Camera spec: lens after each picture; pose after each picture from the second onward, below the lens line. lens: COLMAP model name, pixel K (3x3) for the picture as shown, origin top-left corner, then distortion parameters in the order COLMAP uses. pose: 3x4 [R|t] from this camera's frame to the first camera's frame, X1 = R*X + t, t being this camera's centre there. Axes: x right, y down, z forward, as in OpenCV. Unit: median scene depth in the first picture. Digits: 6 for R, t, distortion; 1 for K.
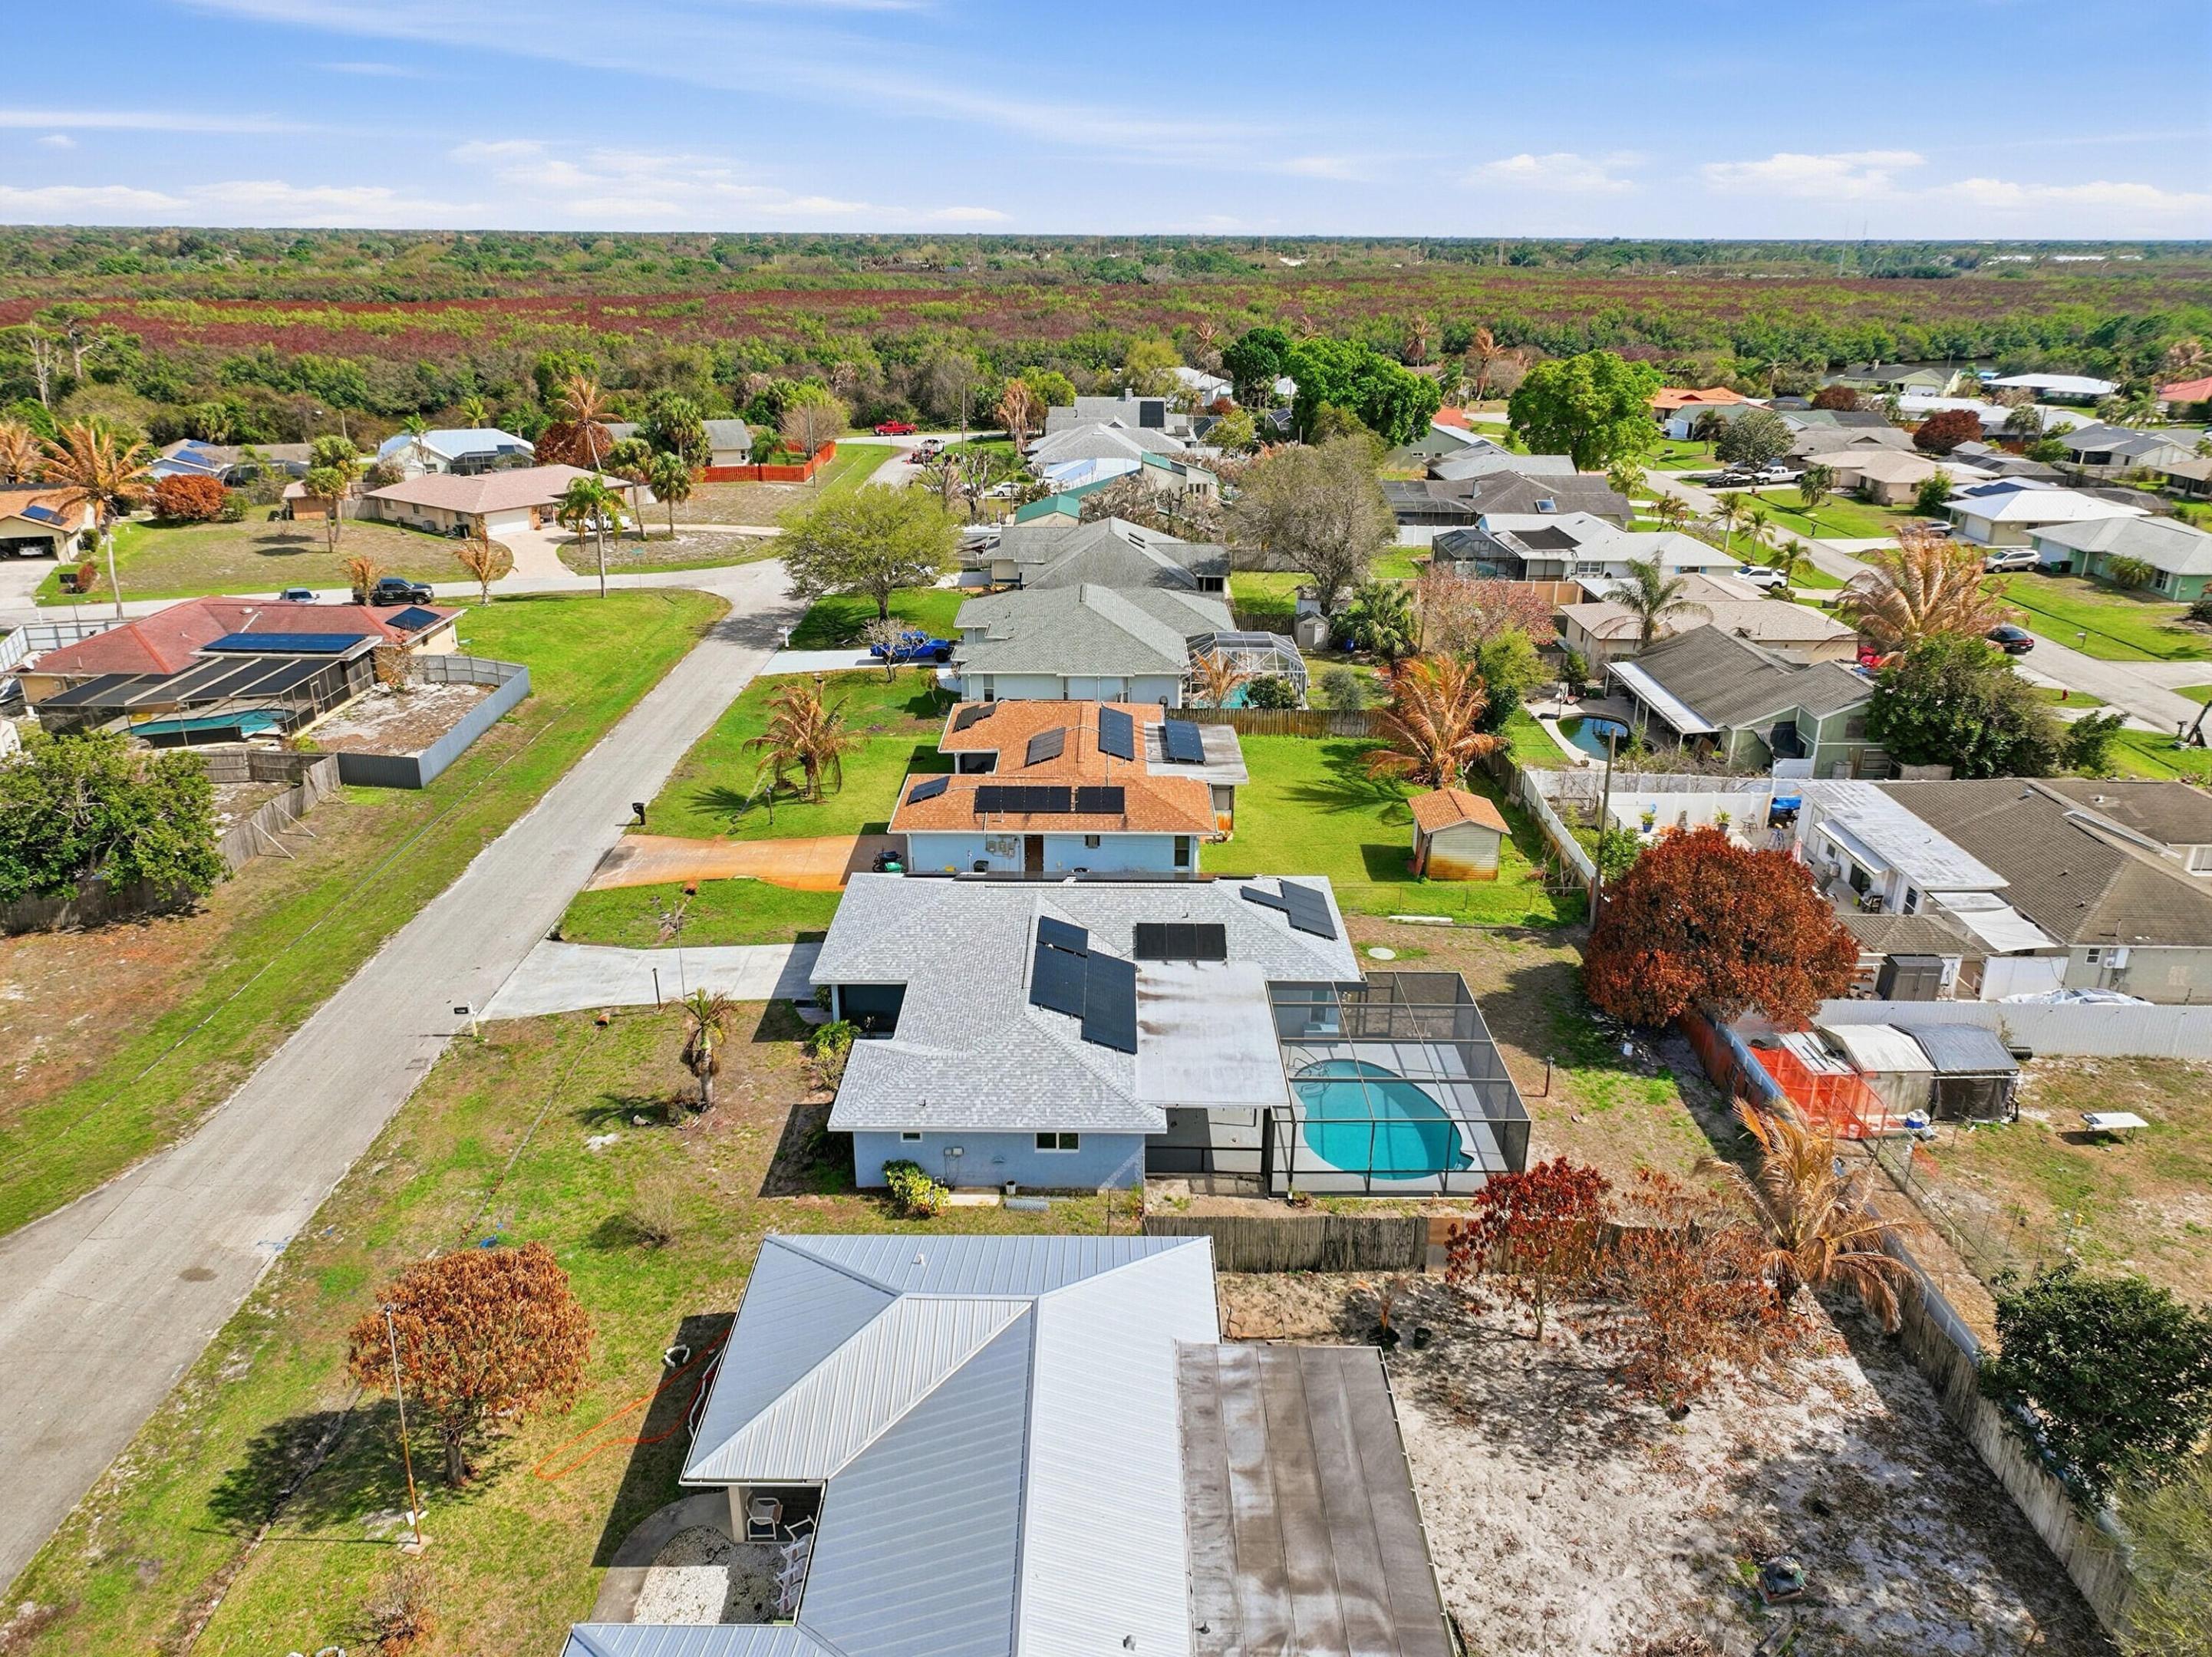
lens RADIAL K [[1557.0, 0, 1106.0], [0, 1557.0, 828.5], [0, 0, 1]] dist [-0.000536, 0.012494]
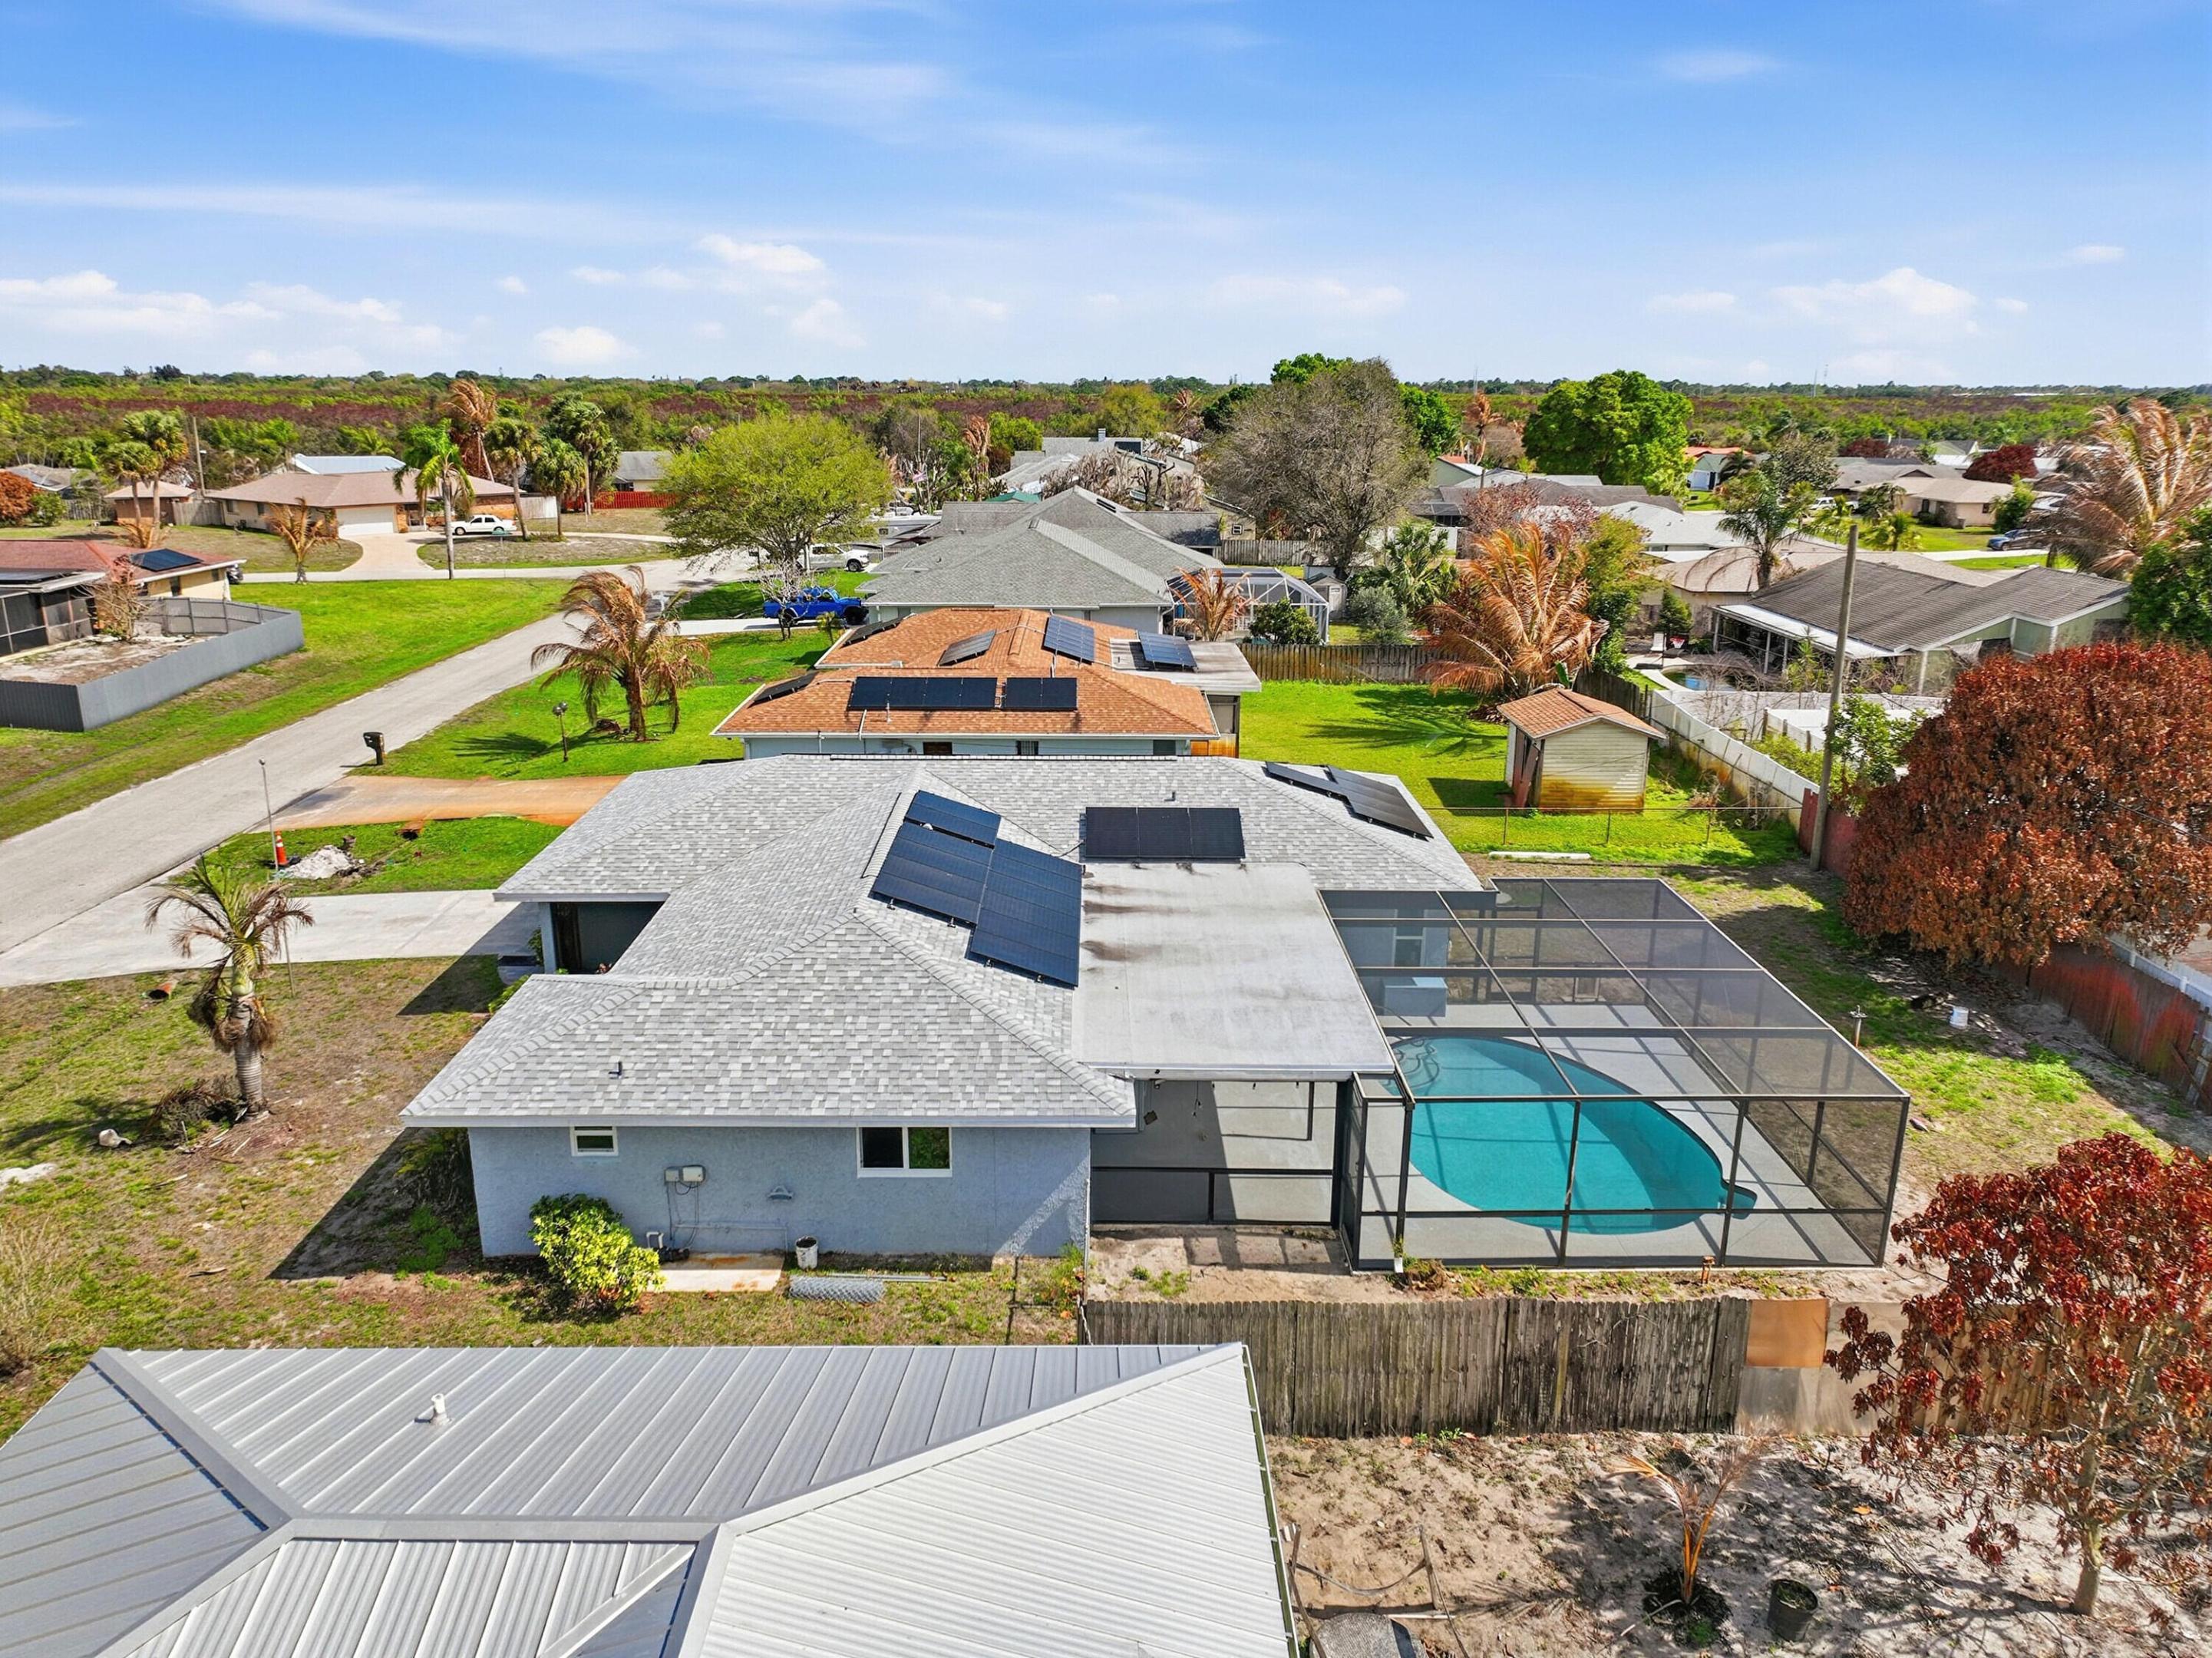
lens RADIAL K [[1557.2, 0, 1106.0], [0, 1557.2, 829.0], [0, 0, 1]] dist [-0.000536, 0.012494]
pose [[0.999924, -0.003852, 0.011752, 0.021632], [0.004873, 0.996090, -0.088206, 0.128225], [-0.011366, 0.088256, 0.996033, 0.458856]]
